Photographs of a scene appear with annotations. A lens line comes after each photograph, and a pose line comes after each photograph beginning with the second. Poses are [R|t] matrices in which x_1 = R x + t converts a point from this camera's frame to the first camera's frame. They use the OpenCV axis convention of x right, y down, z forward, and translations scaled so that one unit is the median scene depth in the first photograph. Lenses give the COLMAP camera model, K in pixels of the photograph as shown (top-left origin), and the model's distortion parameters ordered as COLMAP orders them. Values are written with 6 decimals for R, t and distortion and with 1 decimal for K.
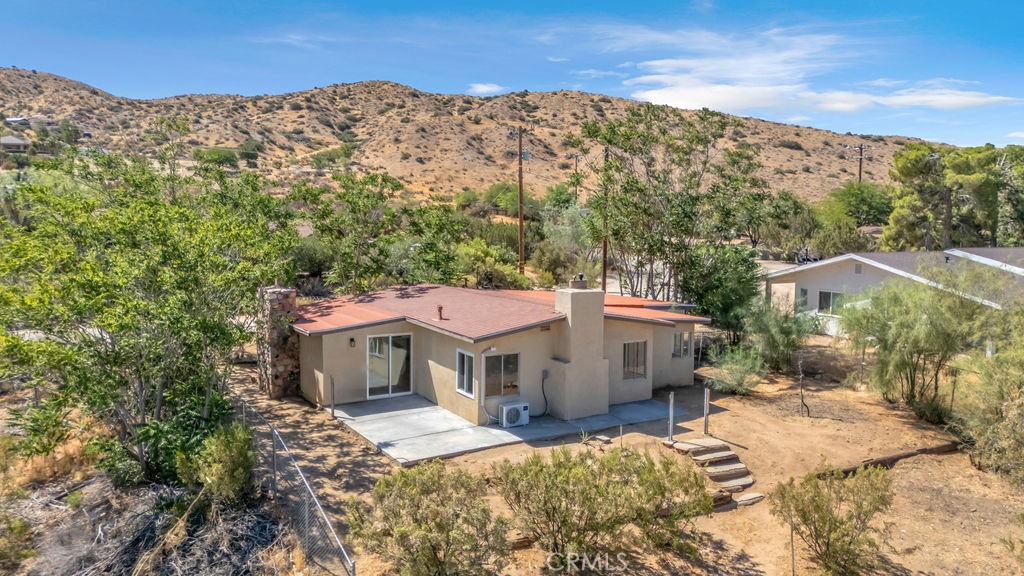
lens RADIAL K [[751.1, 0, 514.9], [0, 751.1, 295.8], [0, 0, 1]] dist [0.071257, -0.068648]
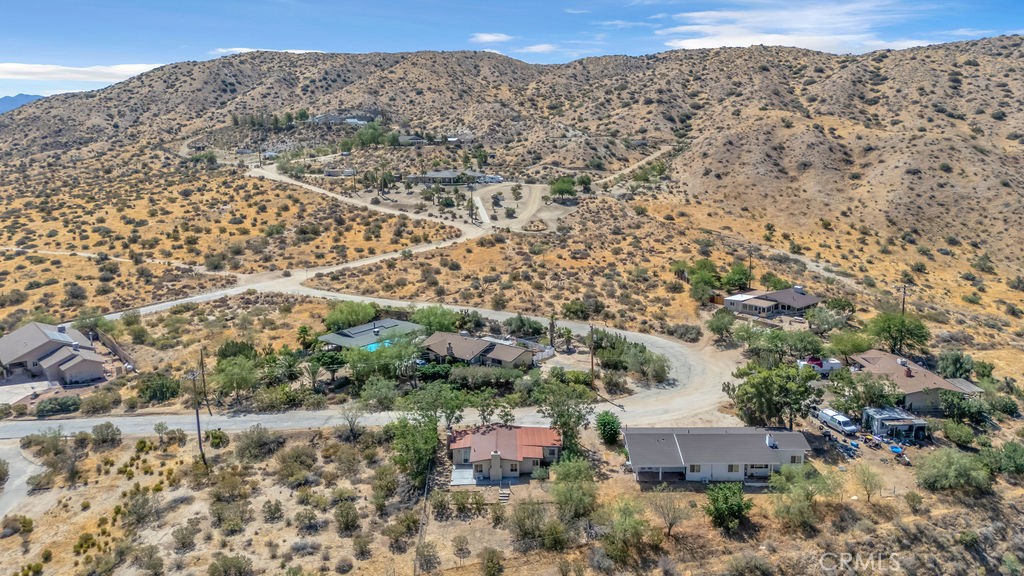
lens RADIAL K [[751.1, 0, 515.6], [0, 751.1, 296.5], [0, 0, 1]] dist [0.071257, -0.068648]
pose [[0.868840, 0.088005, -0.487209, 0.187207], [-0.027830, 0.991200, 0.129411, -0.123945], [0.494310, -0.098878, 0.863644, -0.225580]]
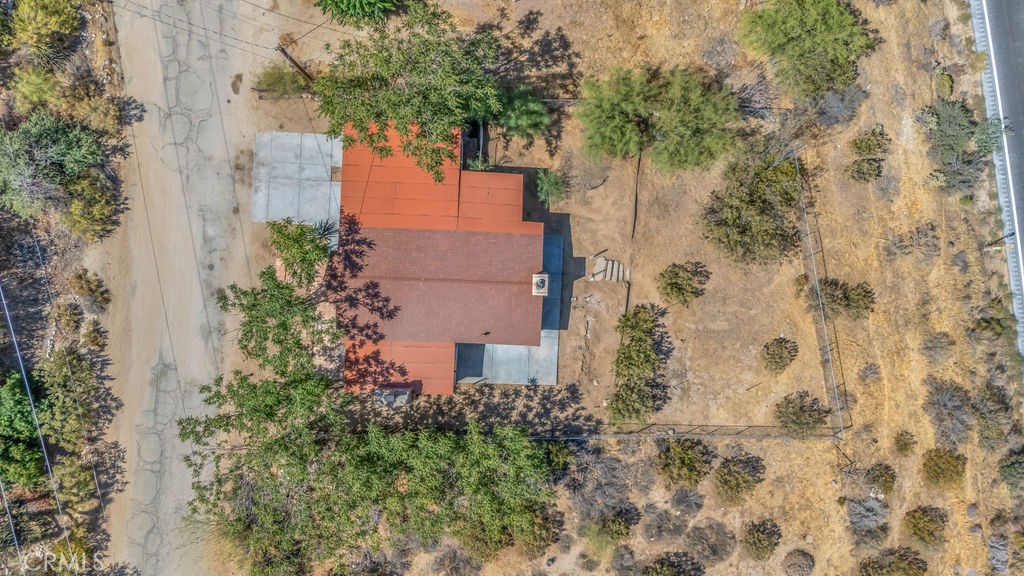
lens RADIAL K [[751.1, 0, 509.9], [0, 751.1, 279.8], [0, 0, 1]] dist [0.071257, -0.068648]
pose [[0.534488, -0.845169, 0.003420, 0.003882], [0.087804, 0.059552, 0.994356, -0.153789], [-0.840603, -0.531171, 0.106039, 0.067909]]
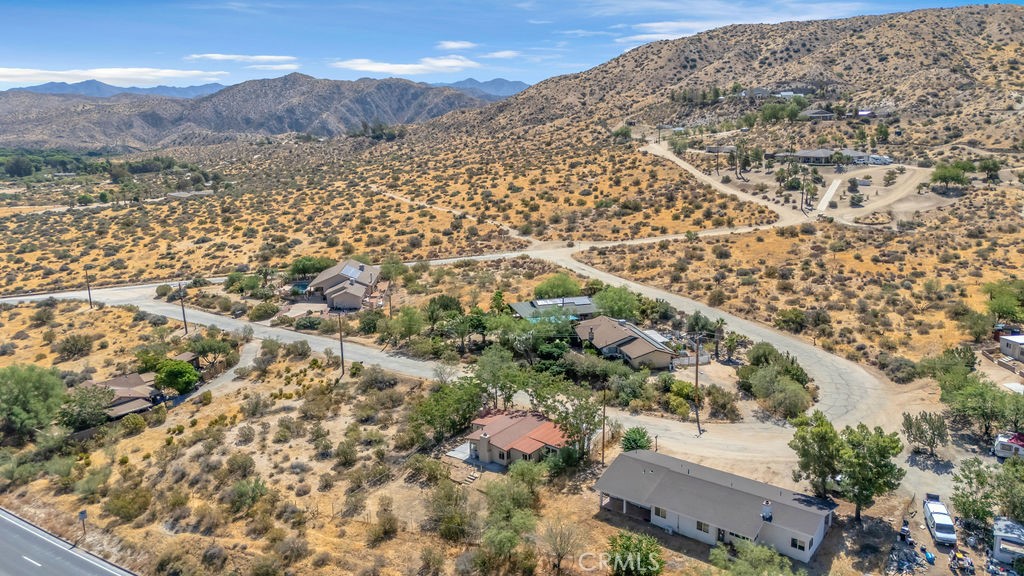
lens RADIAL K [[751.1, 0, 514.4], [0, 751.1, 295.0], [0, 0, 1]] dist [0.071257, -0.068648]
pose [[0.392777, 0.203277, -0.896886, 0.327047], [-0.068444, 0.979021, 0.191919, -0.139003], [0.917083, -0.013994, 0.398450, -0.053160]]
